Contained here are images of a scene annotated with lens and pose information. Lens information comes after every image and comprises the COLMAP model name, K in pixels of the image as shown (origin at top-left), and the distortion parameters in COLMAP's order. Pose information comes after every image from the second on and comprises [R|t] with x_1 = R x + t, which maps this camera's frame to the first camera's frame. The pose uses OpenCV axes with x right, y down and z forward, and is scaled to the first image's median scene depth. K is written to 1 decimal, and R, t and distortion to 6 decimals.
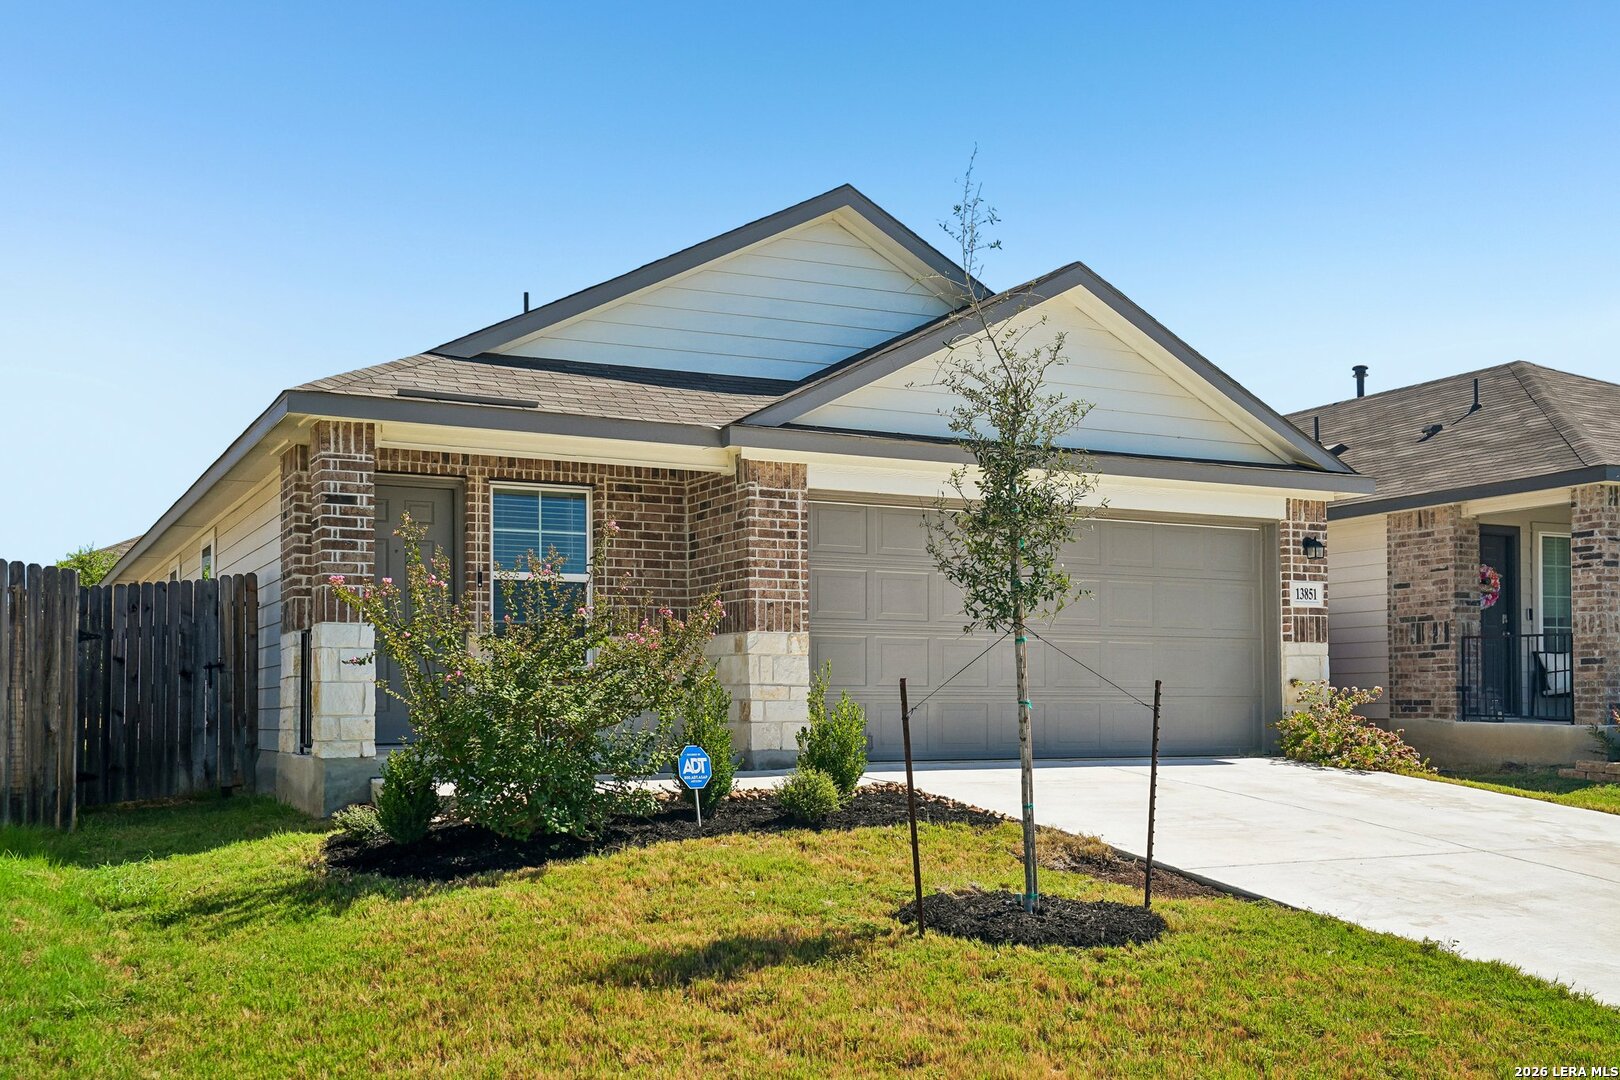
lens RADIAL K [[1632.1, 0, 810.0], [0, 1632.1, 540.0], [0, 0, 1]] dist [0.006477, 0.000119]
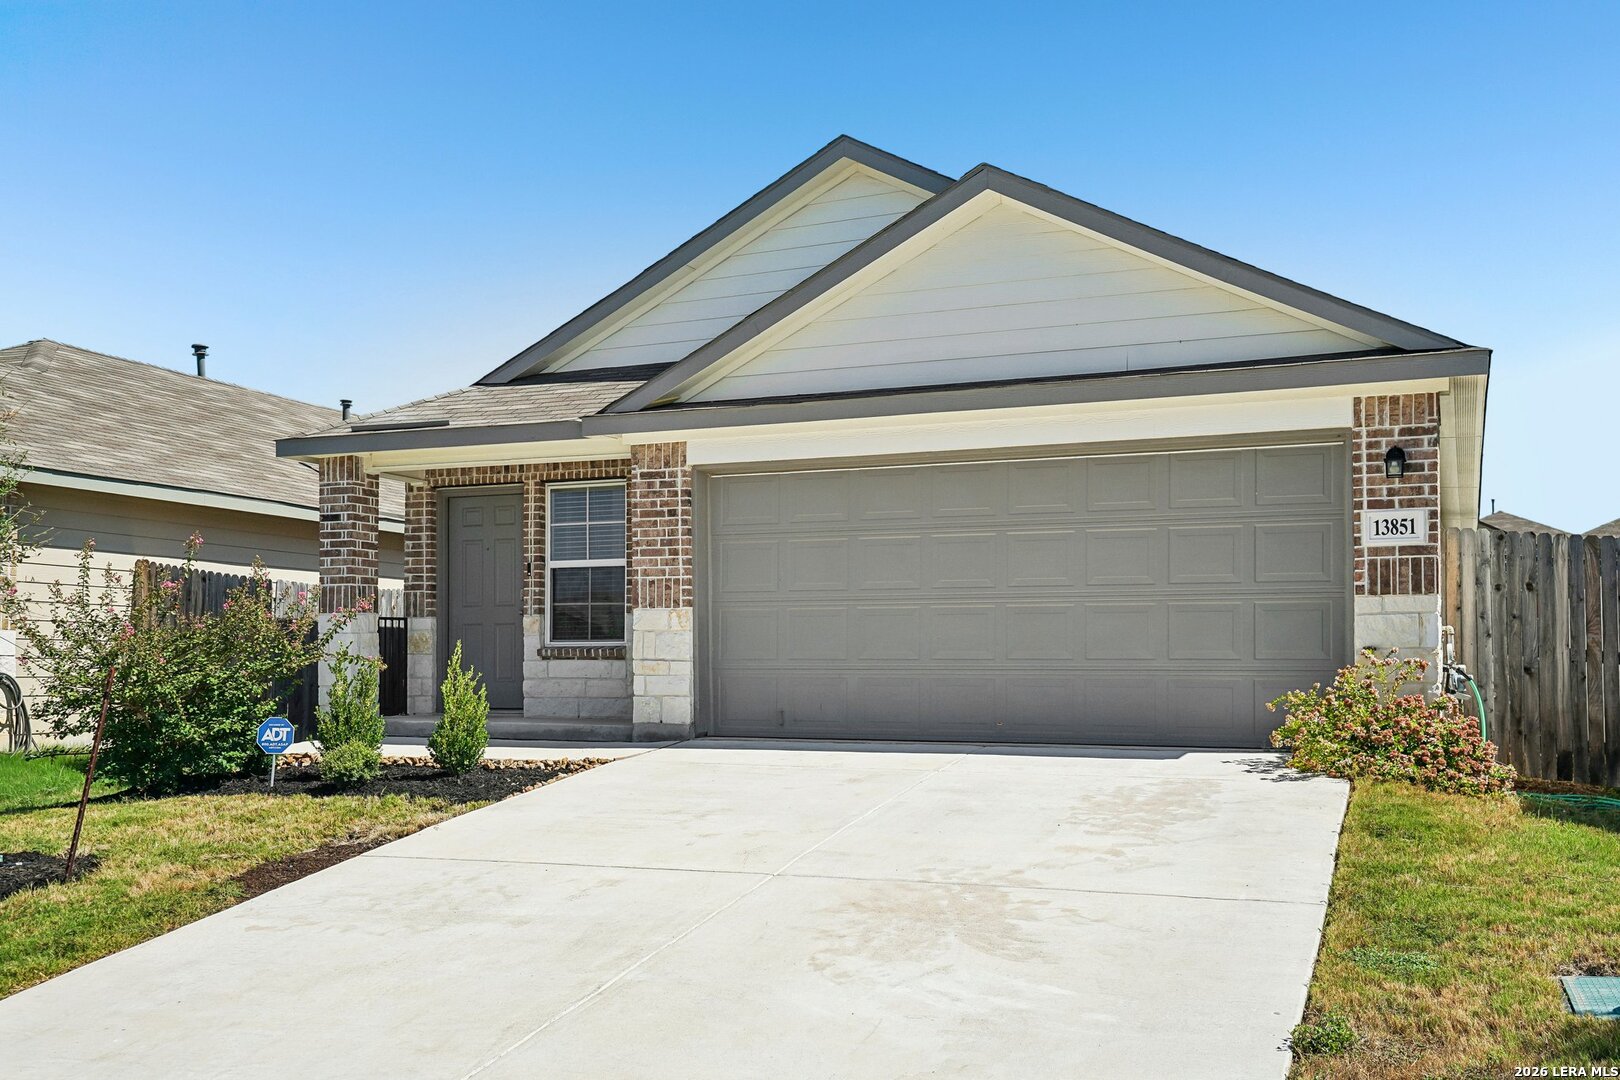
lens RADIAL K [[1558.3, 0, 810.0], [0, 1558.3, 540.0], [0, 0, 1]] dist [0.008636, 0.003680]
pose [[0.644641, -0.058672, -0.762231, 0.779379], [0.078349, 0.996871, -0.010471, 0.030540], [0.760460, -0.052970, 0.647221, 0.429391]]
